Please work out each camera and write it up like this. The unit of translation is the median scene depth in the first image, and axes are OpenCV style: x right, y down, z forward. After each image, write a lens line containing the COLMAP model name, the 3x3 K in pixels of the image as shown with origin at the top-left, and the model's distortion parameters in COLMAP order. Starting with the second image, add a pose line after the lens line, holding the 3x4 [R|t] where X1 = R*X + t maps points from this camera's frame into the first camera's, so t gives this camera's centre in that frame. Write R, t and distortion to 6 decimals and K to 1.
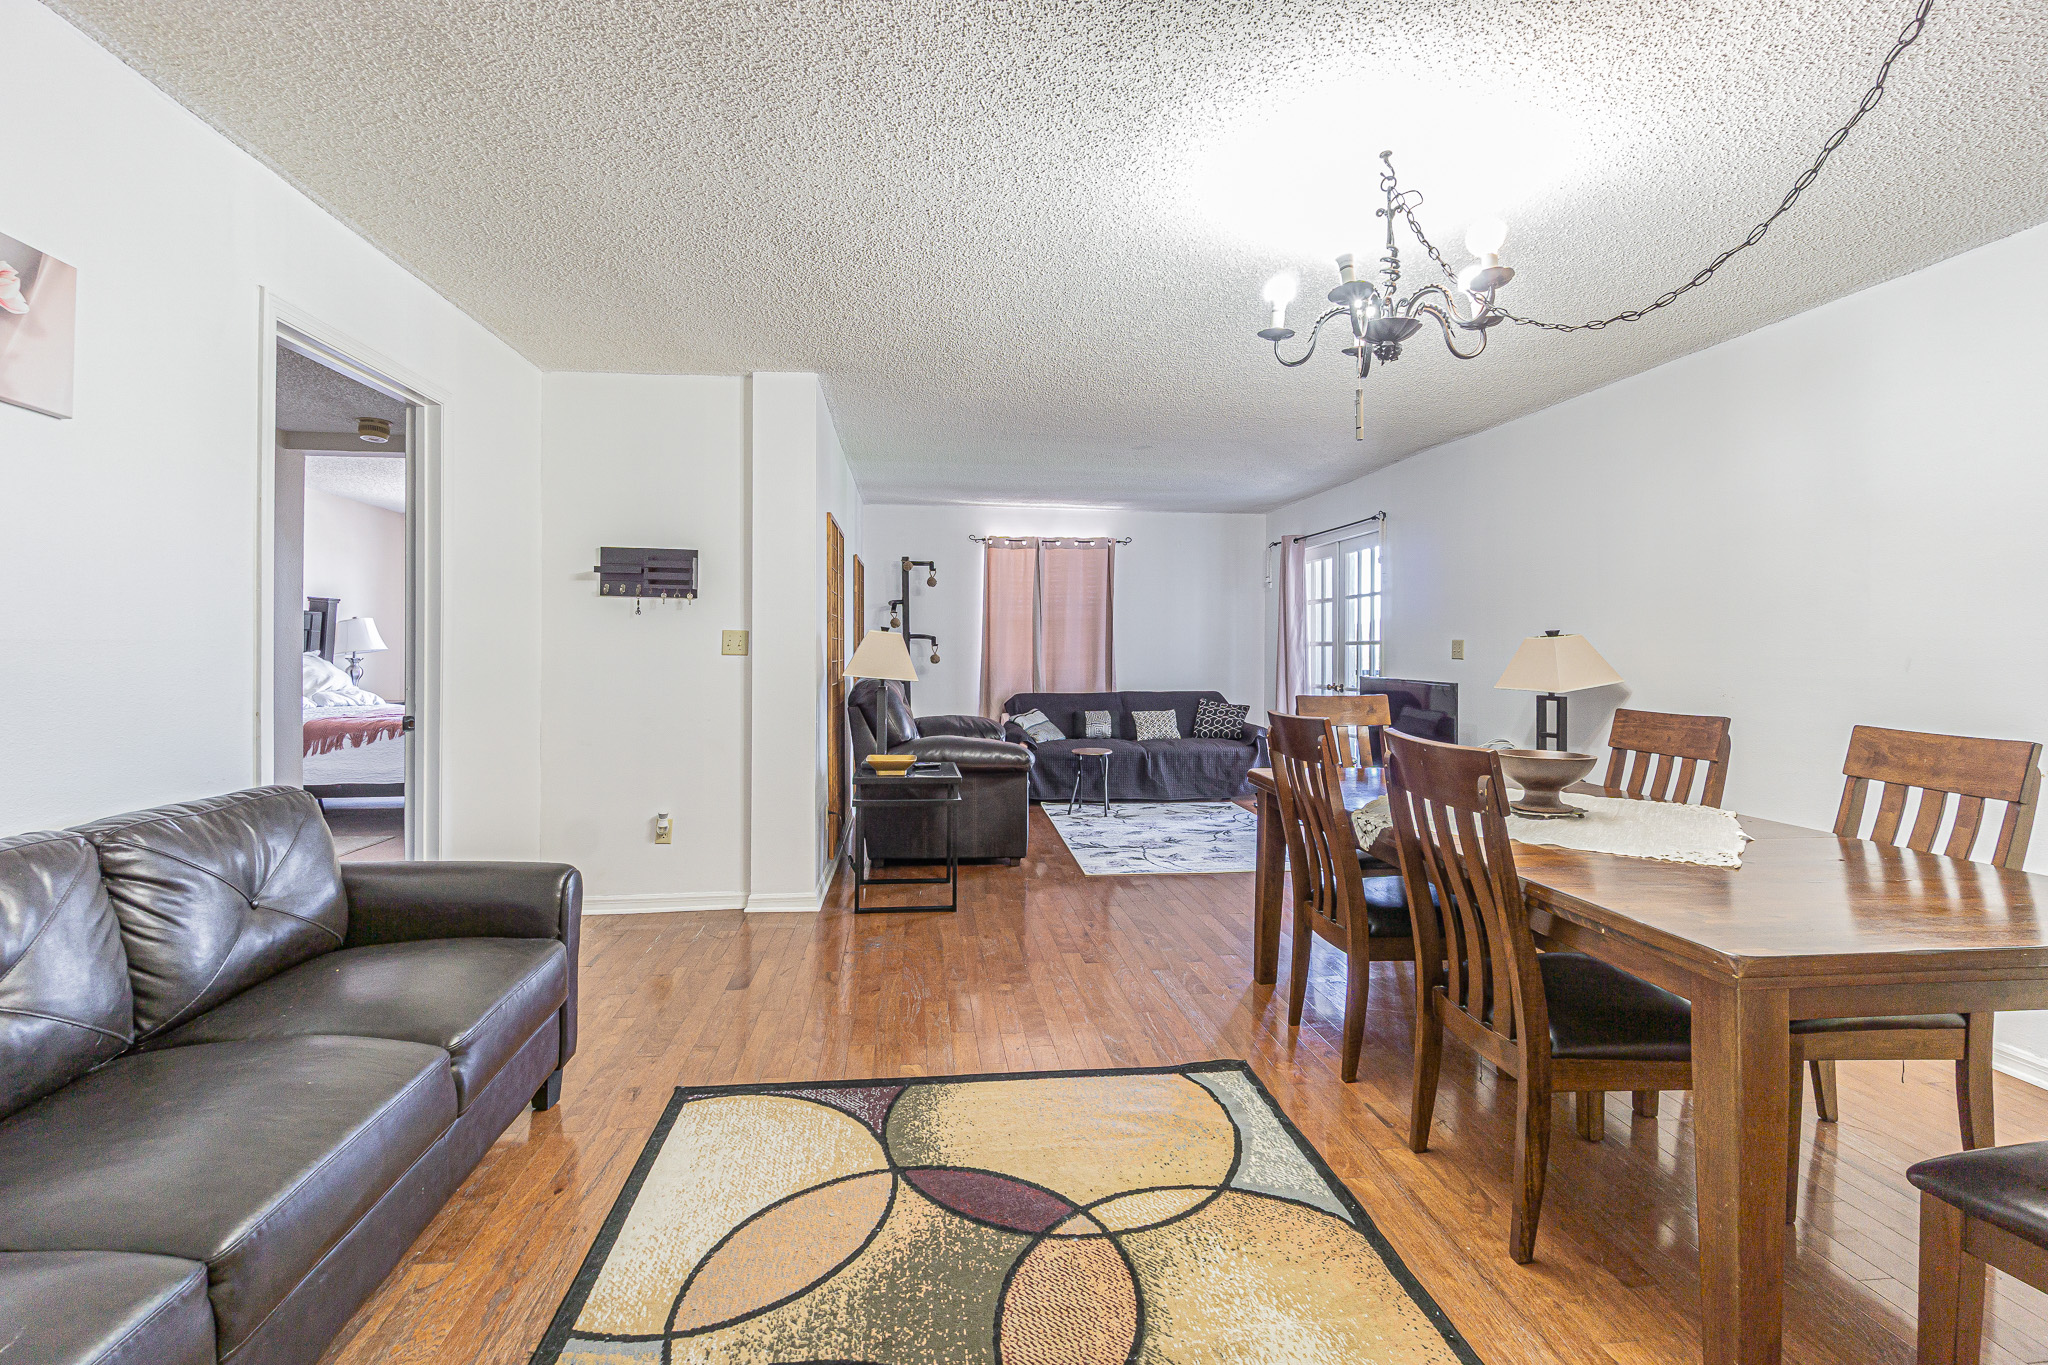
lens RADIAL K [[913.5, 0, 1011.4], [0, 913.5, 655.4], [0, 0, 1]] dist [-0.001448, 0.001972]
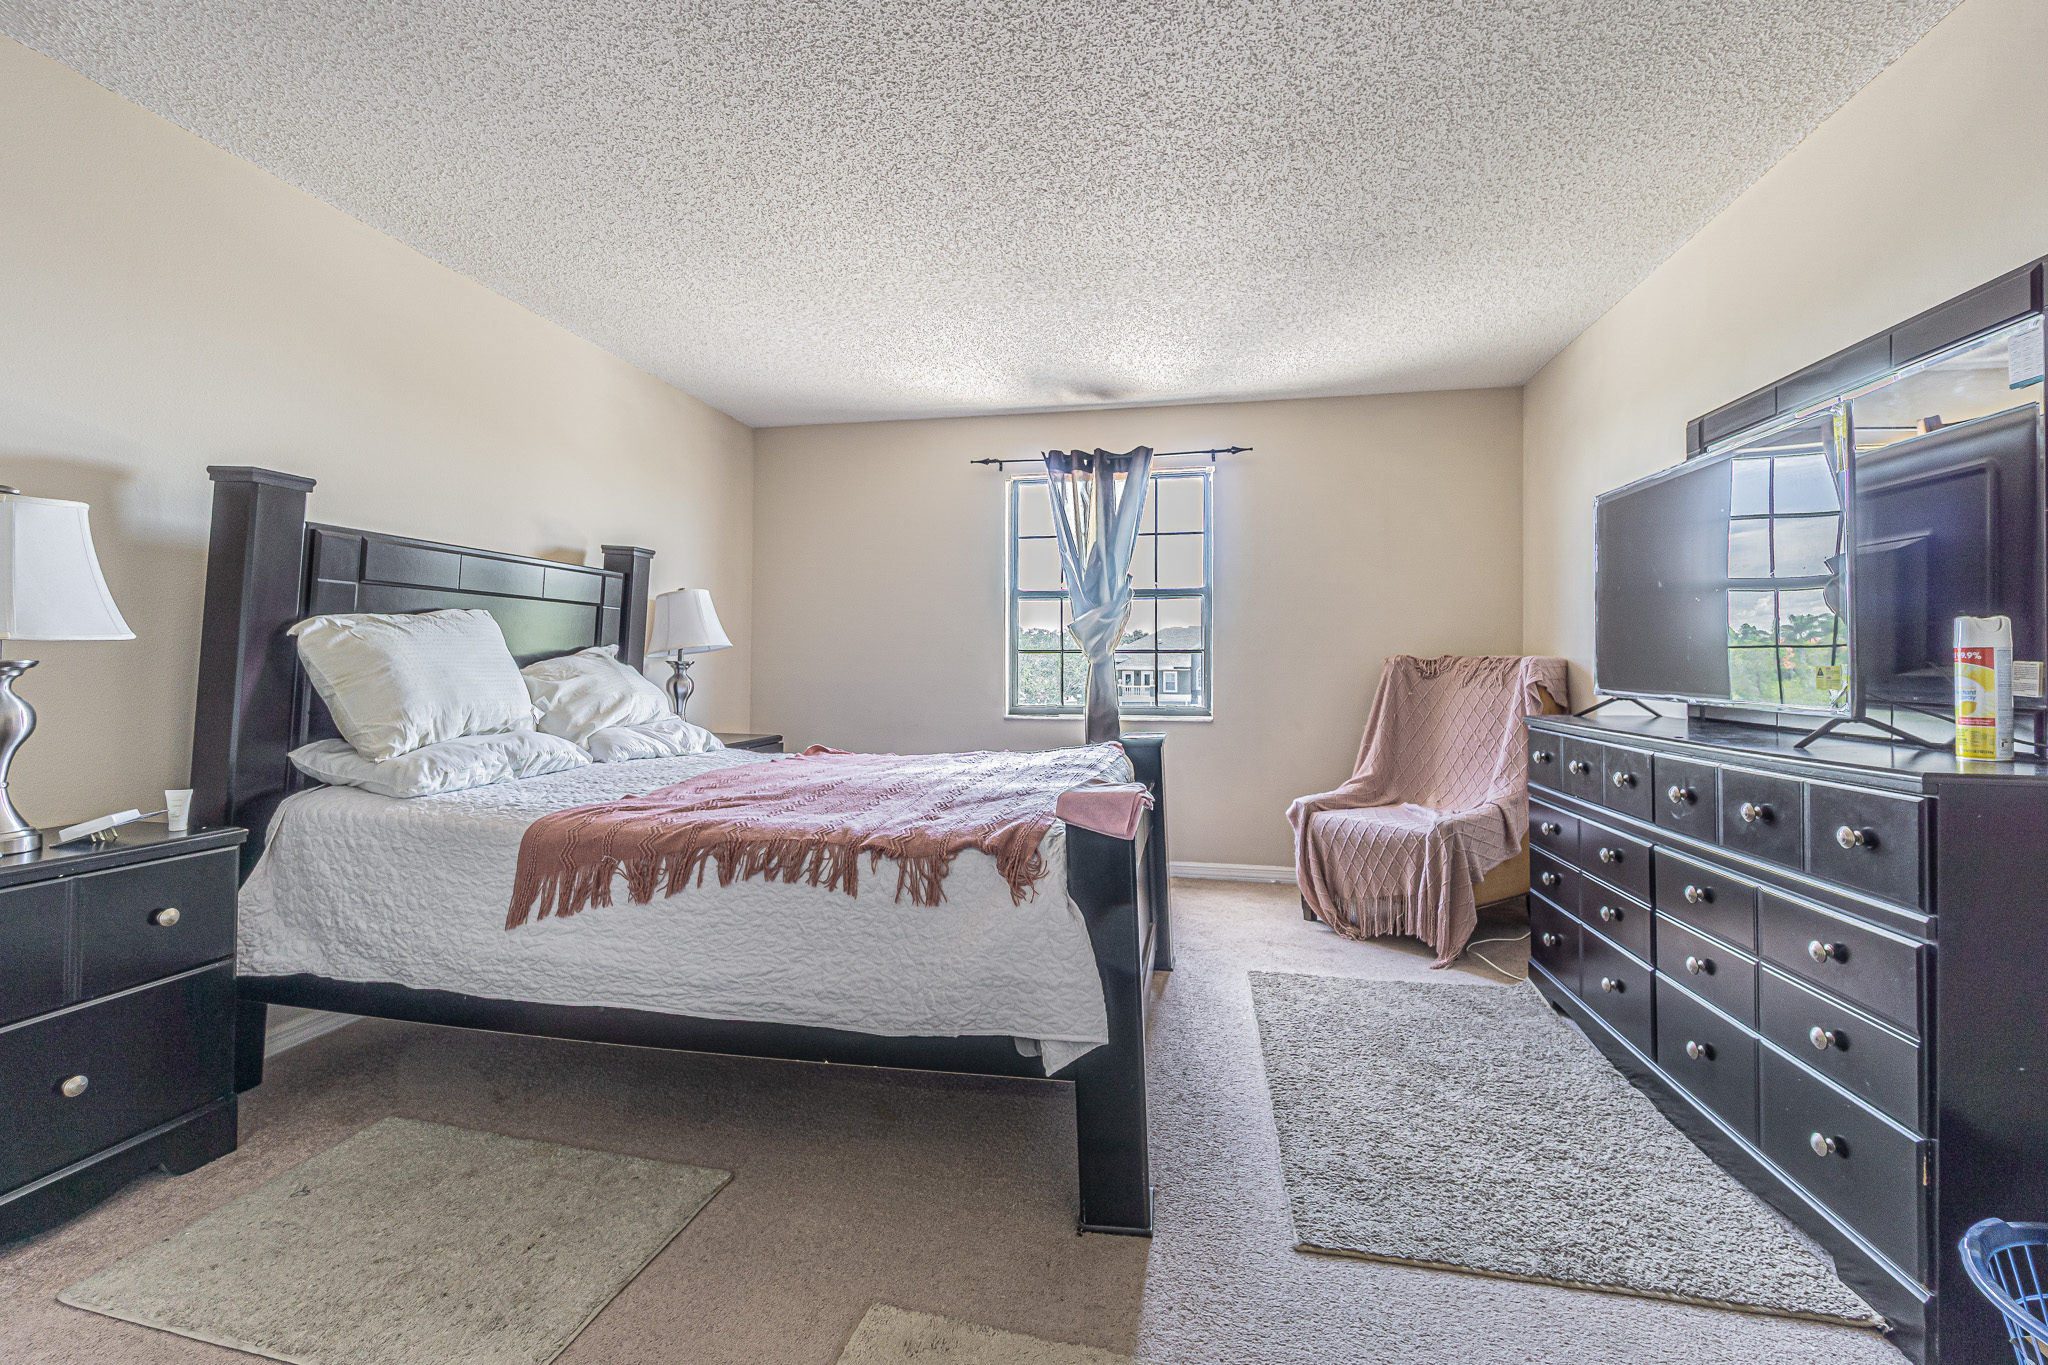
lens RADIAL K [[913.5, 0, 1021.5], [0, 913.5, 669.7], [0, 0, 1]] dist [-0.001448, 0.001972]
pose [[0.953430, -0.005309, -0.301569, -0.390964], [0.006125, 0.999980, 0.001762, 0.008855], [0.301554, -0.003527, 0.953443, 0.588835]]
